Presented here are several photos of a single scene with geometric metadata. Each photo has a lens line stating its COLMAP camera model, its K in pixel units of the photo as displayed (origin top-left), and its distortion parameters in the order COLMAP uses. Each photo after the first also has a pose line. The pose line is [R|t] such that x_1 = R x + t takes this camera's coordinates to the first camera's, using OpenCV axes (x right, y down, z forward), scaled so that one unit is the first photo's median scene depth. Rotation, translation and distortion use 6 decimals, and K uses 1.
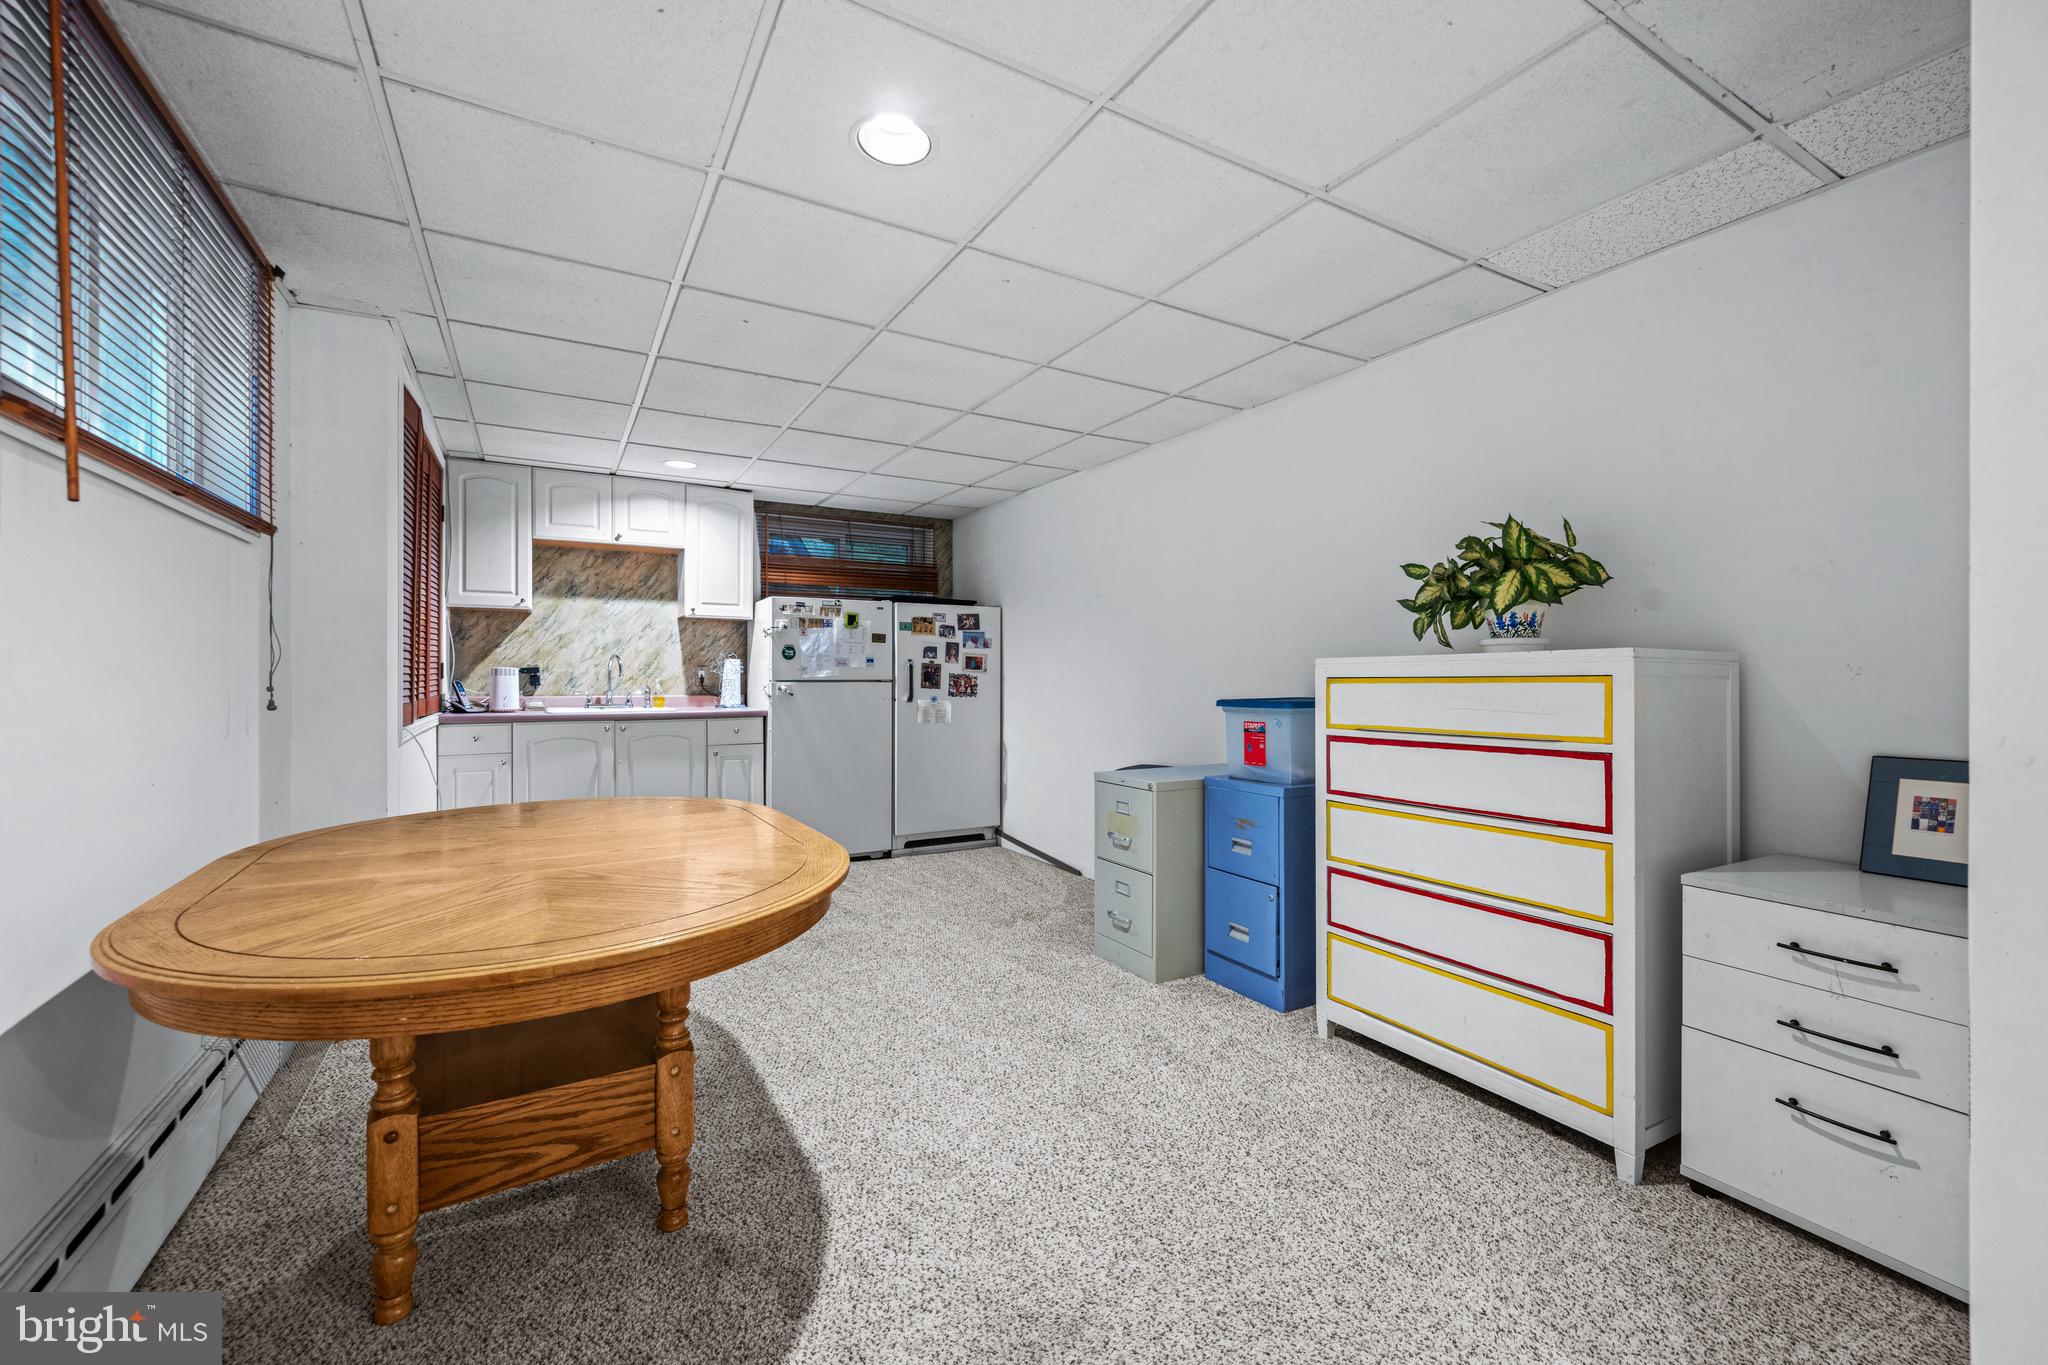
lens RADIAL K [[828.2, 0, 1013.7], [0, 828.2, 676.8], [0, 0, 1]] dist [-0.001462, 0.000437]
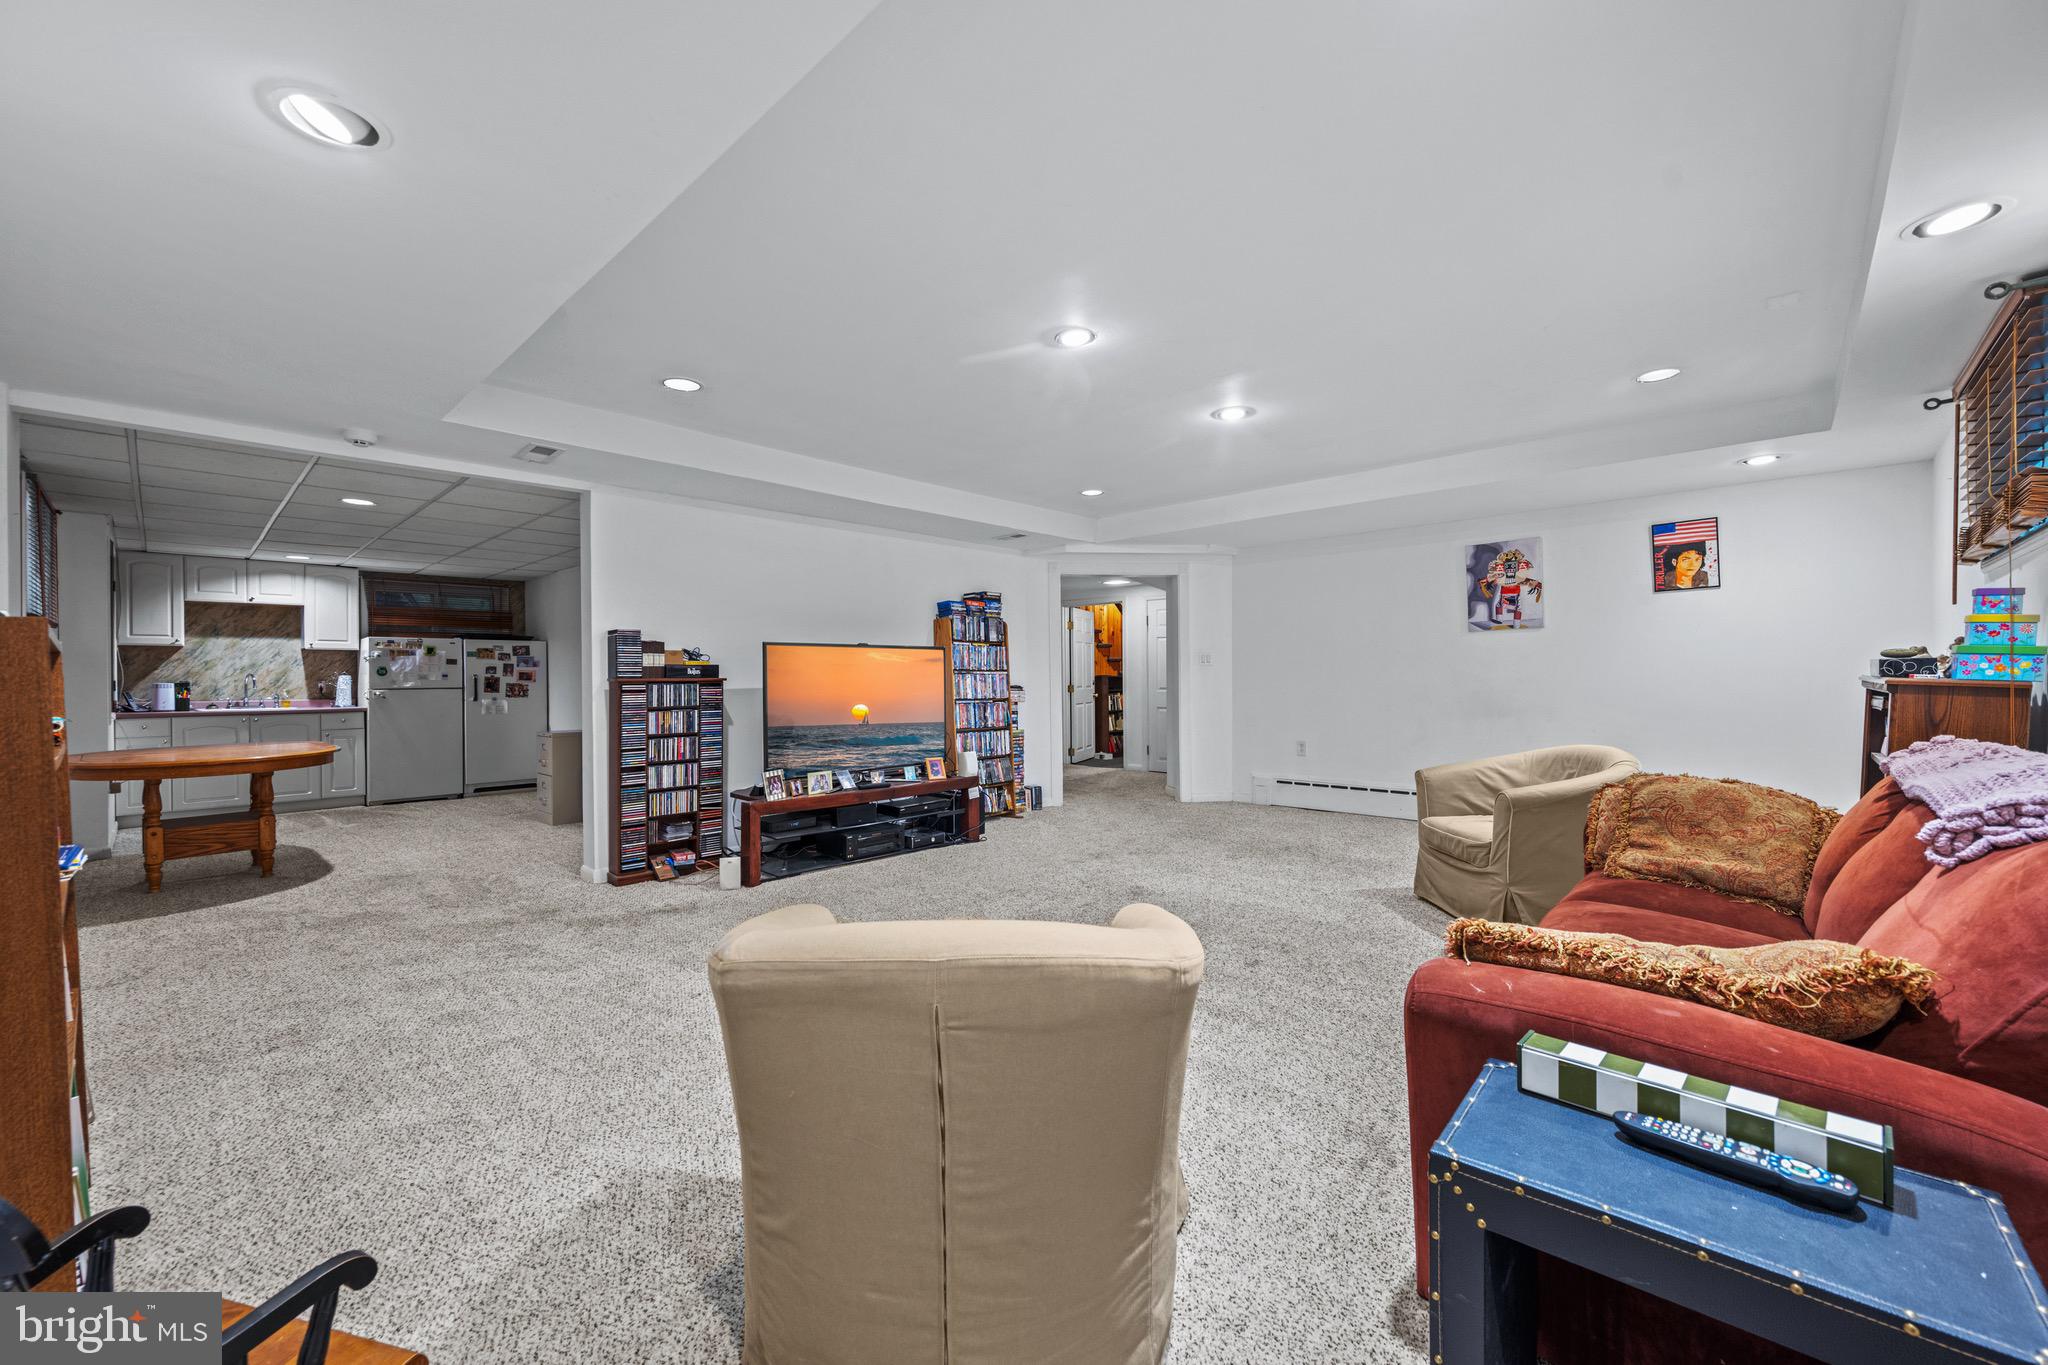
lens RADIAL K [[828.2, 0, 1030.5], [0, 828.2, 678.9], [0, 0, 1]] dist [-0.001462, 0.000437]
pose [[0.956898, -0.011113, 0.290210, 0.450936], [0.012031, 0.999927, -0.001380, 0.002521], [-0.290174, 0.004812, 0.956962, -0.876050]]
